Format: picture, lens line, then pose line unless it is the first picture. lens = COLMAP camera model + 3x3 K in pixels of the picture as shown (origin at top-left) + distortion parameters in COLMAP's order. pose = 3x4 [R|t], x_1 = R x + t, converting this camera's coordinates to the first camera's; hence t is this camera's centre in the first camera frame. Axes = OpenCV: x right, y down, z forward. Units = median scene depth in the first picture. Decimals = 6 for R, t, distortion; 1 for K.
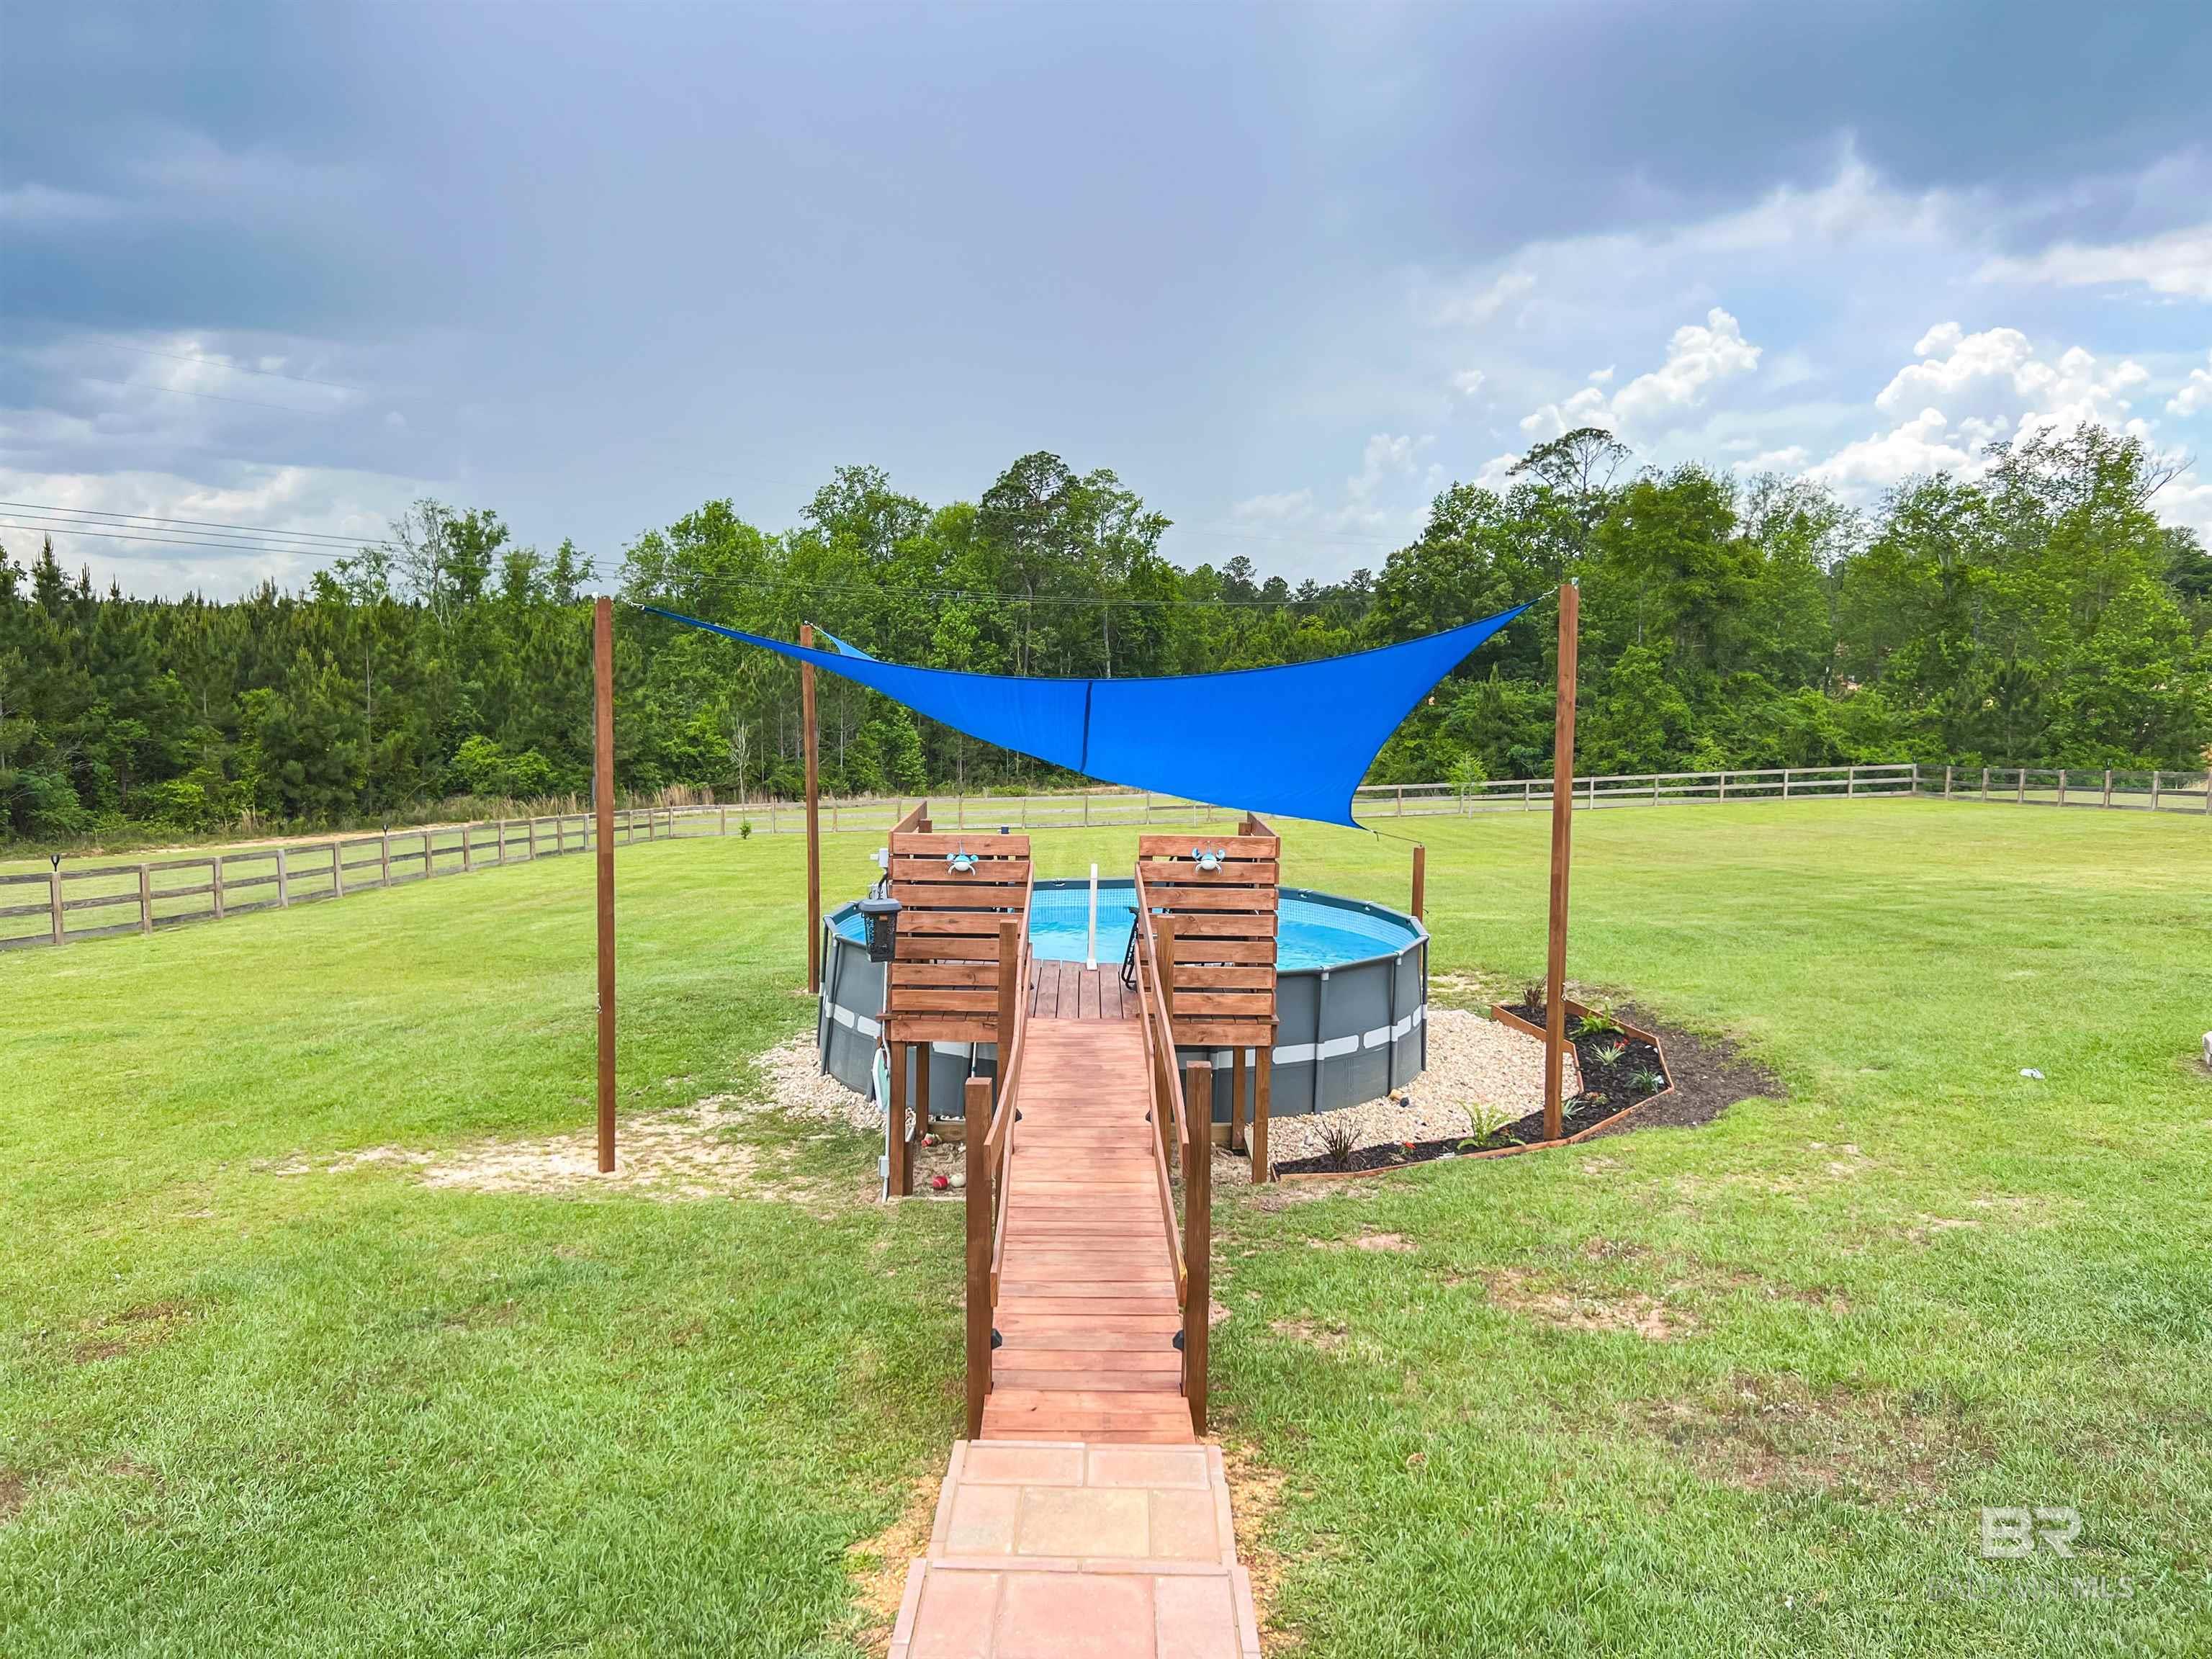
lens RADIAL K [[1705.8, 0, 1121.3], [0, 1705.8, 826.5], [0, 0, 1]] dist [0.025218, -0.024549]
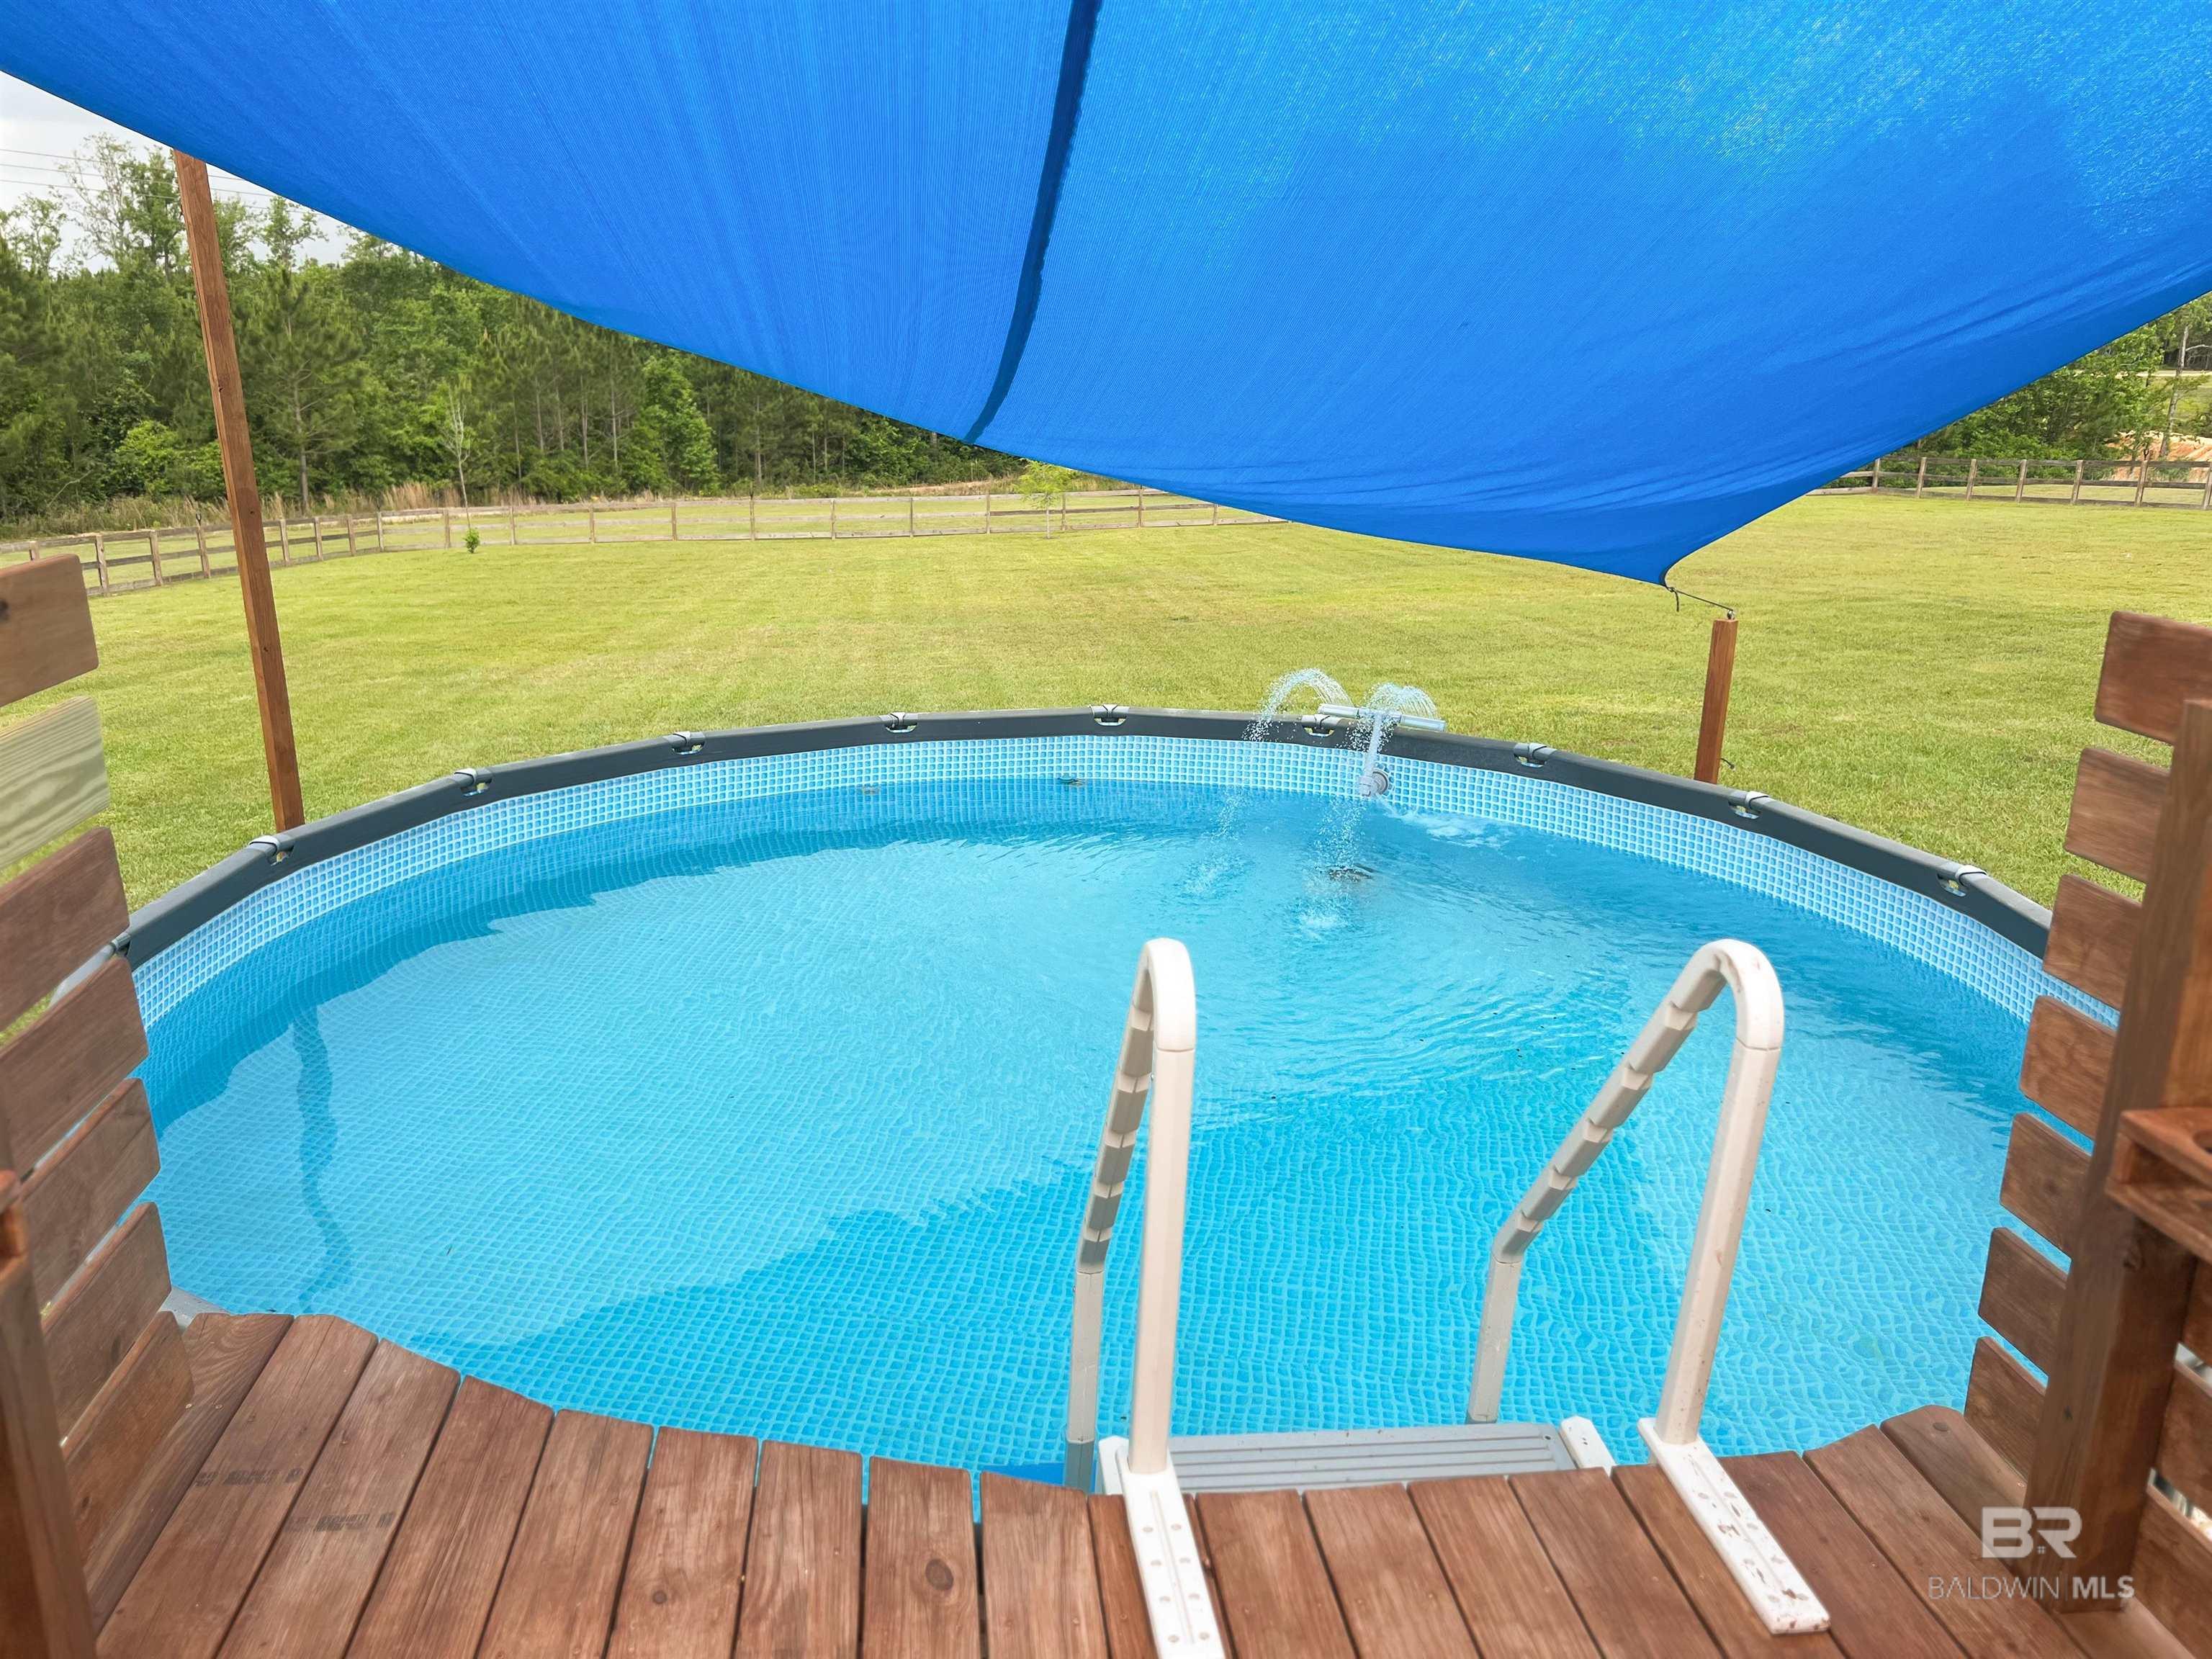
lens RADIAL K [[1705.8, 0, 1110.2], [0, 1705.8, 841.0], [0, 0, 1]] dist [0.025218, -0.024549]
pose [[0.995155, -0.022283, 0.095764, -0.005126], [0.004593, 0.983453, 0.181104, -0.002366], [-0.098215, -0.179787, 0.978790, 0.116467]]
